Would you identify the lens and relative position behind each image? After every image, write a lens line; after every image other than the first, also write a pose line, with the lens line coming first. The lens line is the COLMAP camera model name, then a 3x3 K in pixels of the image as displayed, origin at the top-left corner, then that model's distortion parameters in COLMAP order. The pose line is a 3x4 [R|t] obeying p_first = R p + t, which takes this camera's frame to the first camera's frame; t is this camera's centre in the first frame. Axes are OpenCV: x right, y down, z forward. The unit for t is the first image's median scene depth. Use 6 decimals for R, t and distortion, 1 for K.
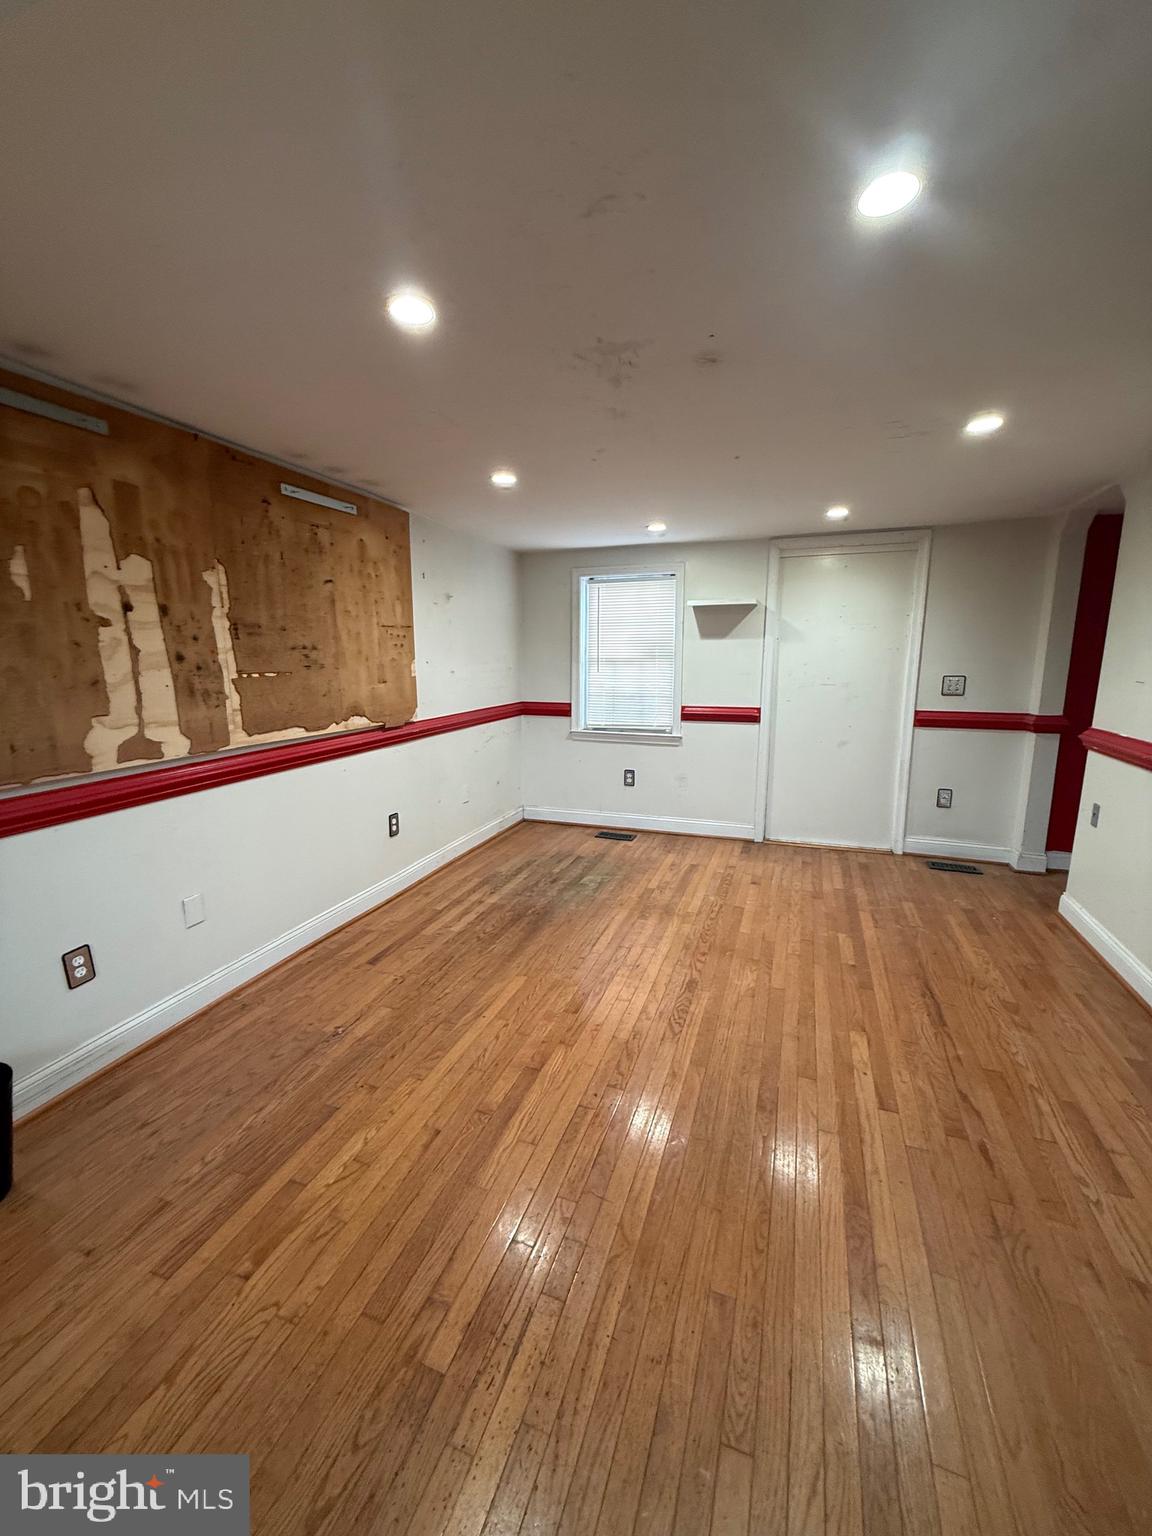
lens RADIAL K [[606.7, 0, 574.1], [0, 606.7, 766.1], [0, 0, 1]] dist [-0.000806, -0.000234]
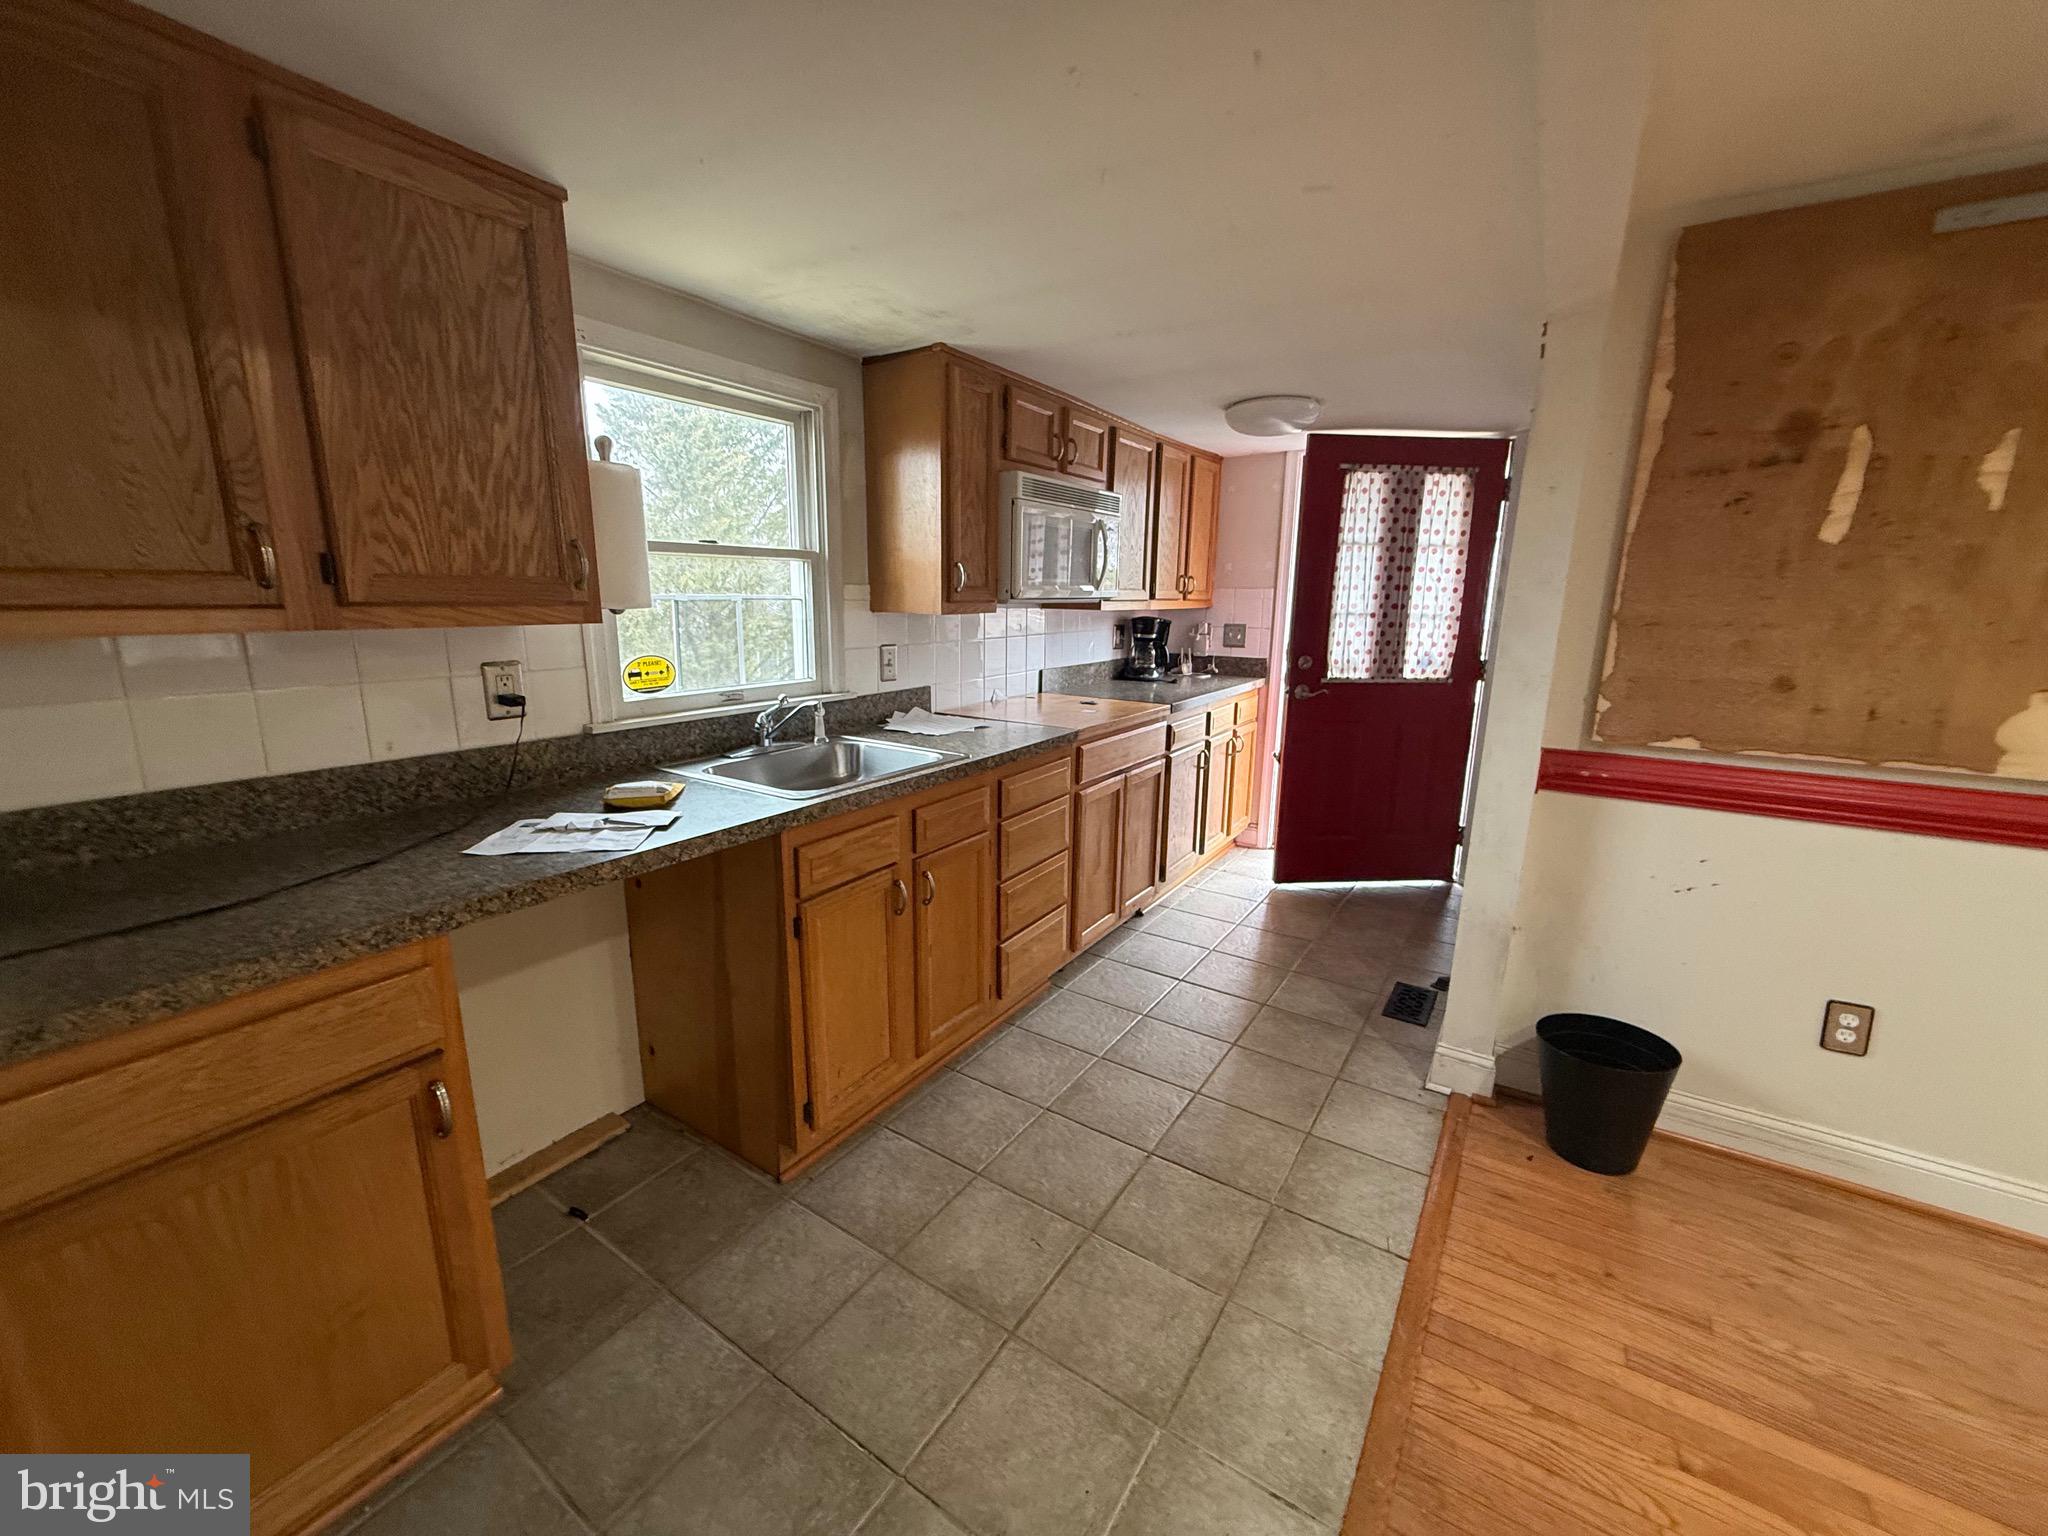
lens RADIAL K [[808.9, 0, 1021.5], [0, 808.9, 772.8], [0, 0, 1]] dist [-0.000806, -0.000234]
pose [[-0.227684, 0.213756, -0.949983, 0.167647], [-0.192886, 0.946374, 0.259174, -0.009665], [0.954440, 0.242248, -0.174244, 0.106704]]
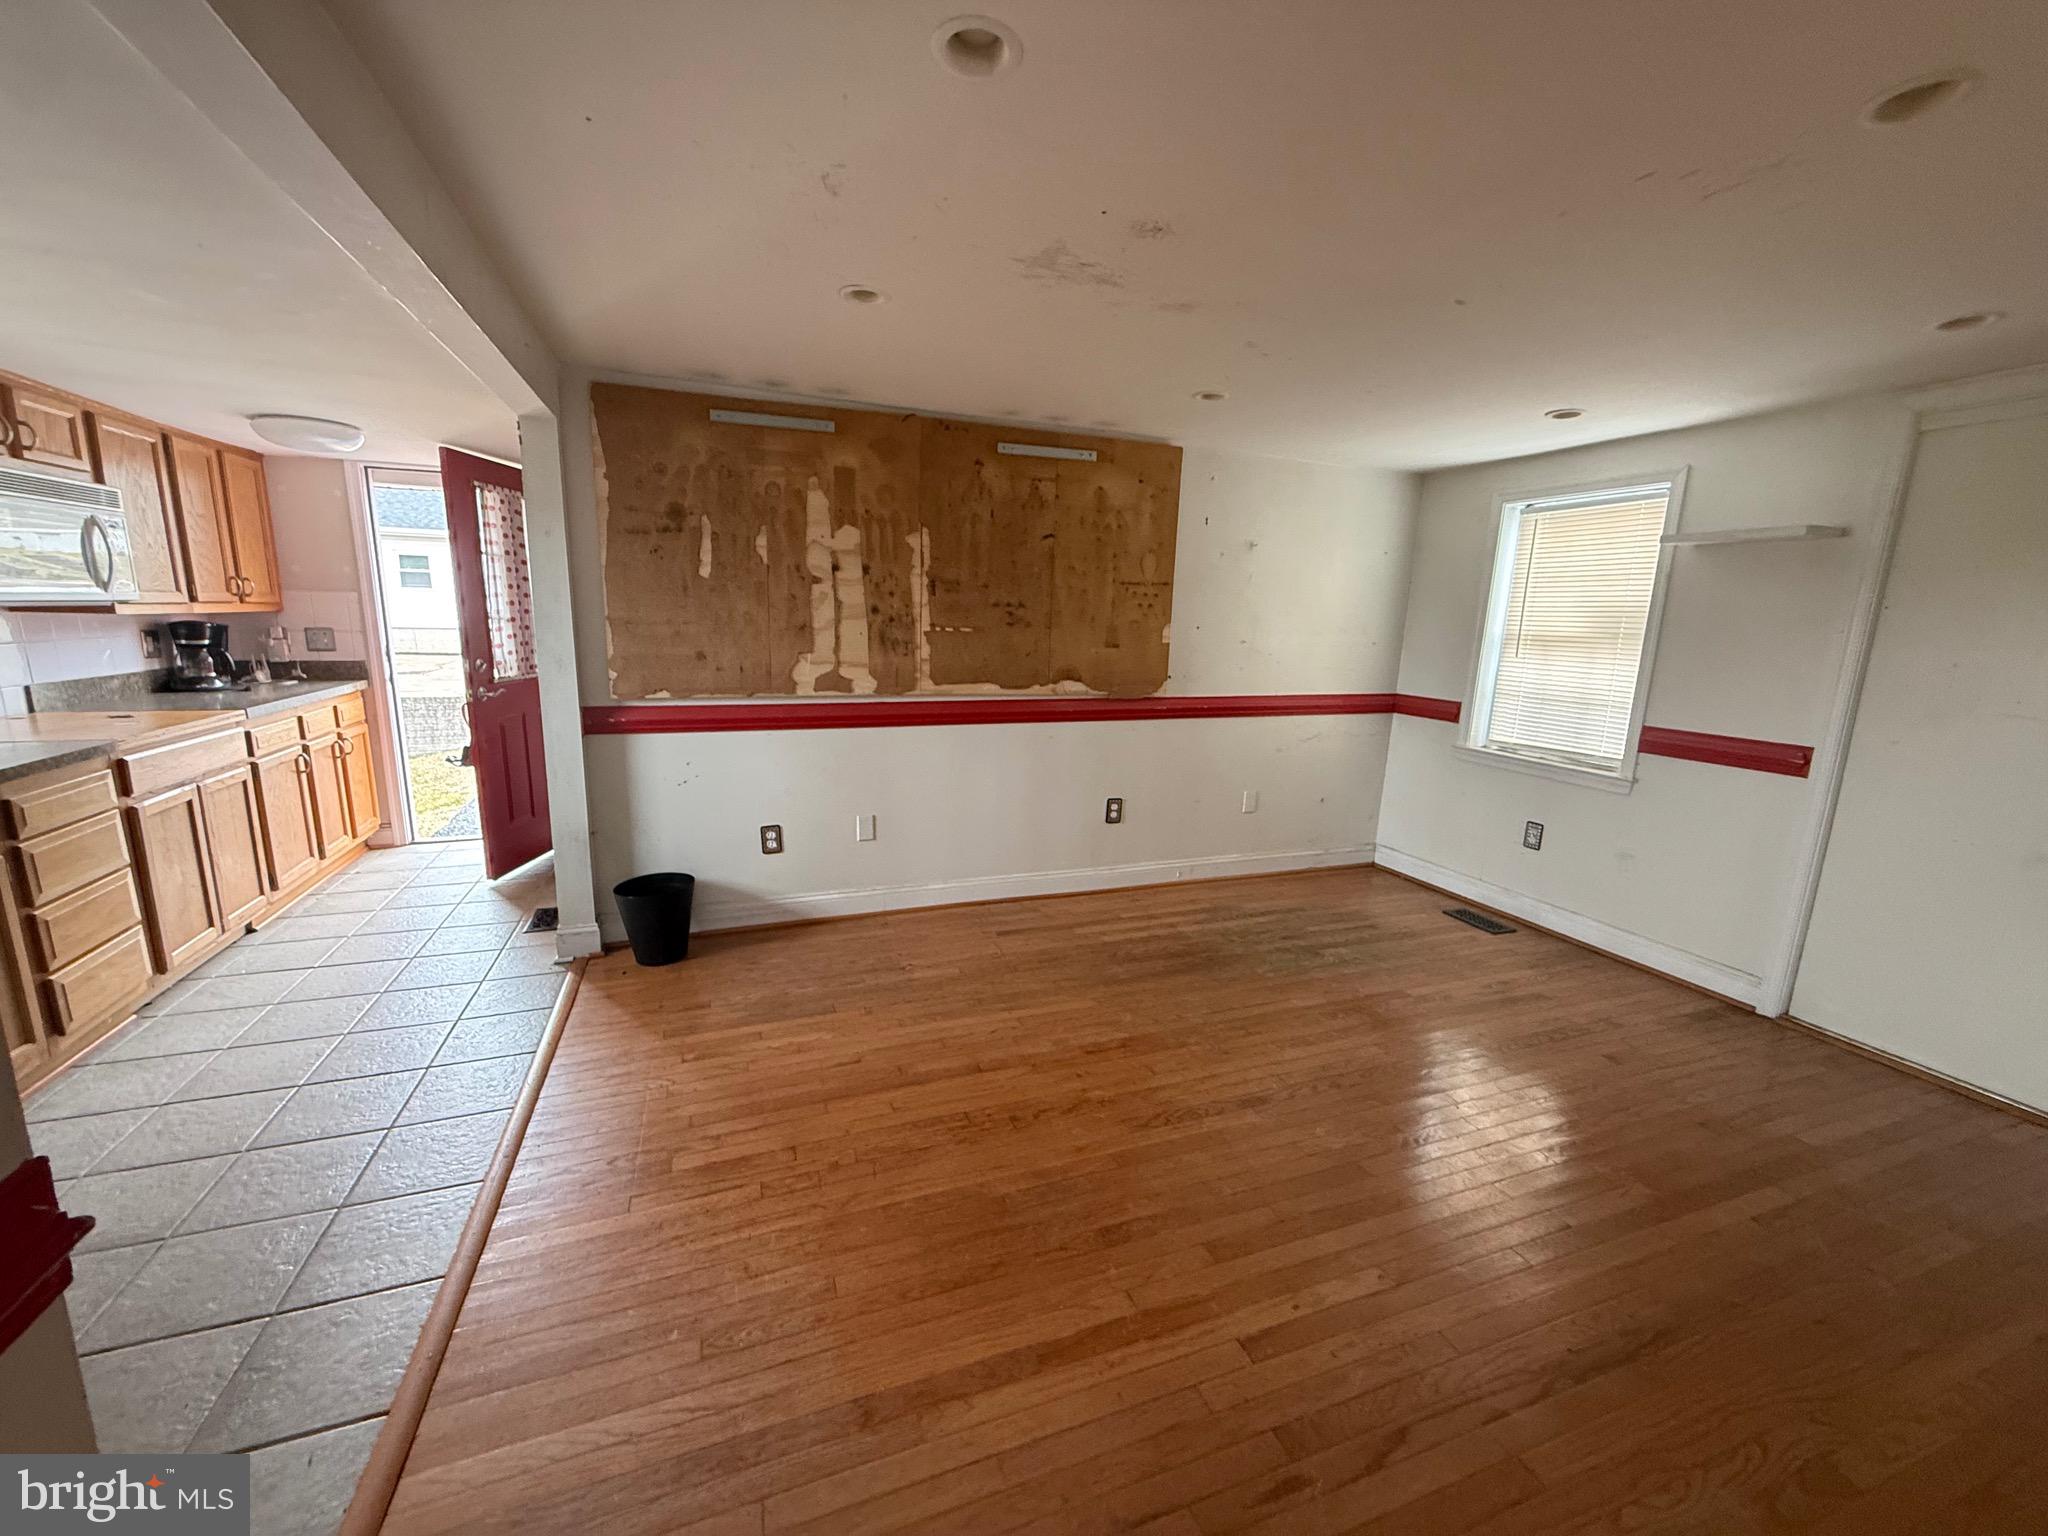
lens RADIAL K [[808.9, 0, 1021.5], [0, 808.9, 772.8], [0, 0, 1]] dist [-0.000806, -0.000234]
pose [[0.650969, 0.169587, -0.739918, 0.551728], [-0.169296, 0.982610, 0.076267, -0.027350], [0.739985, 0.075618, 0.668359, 0.139685]]
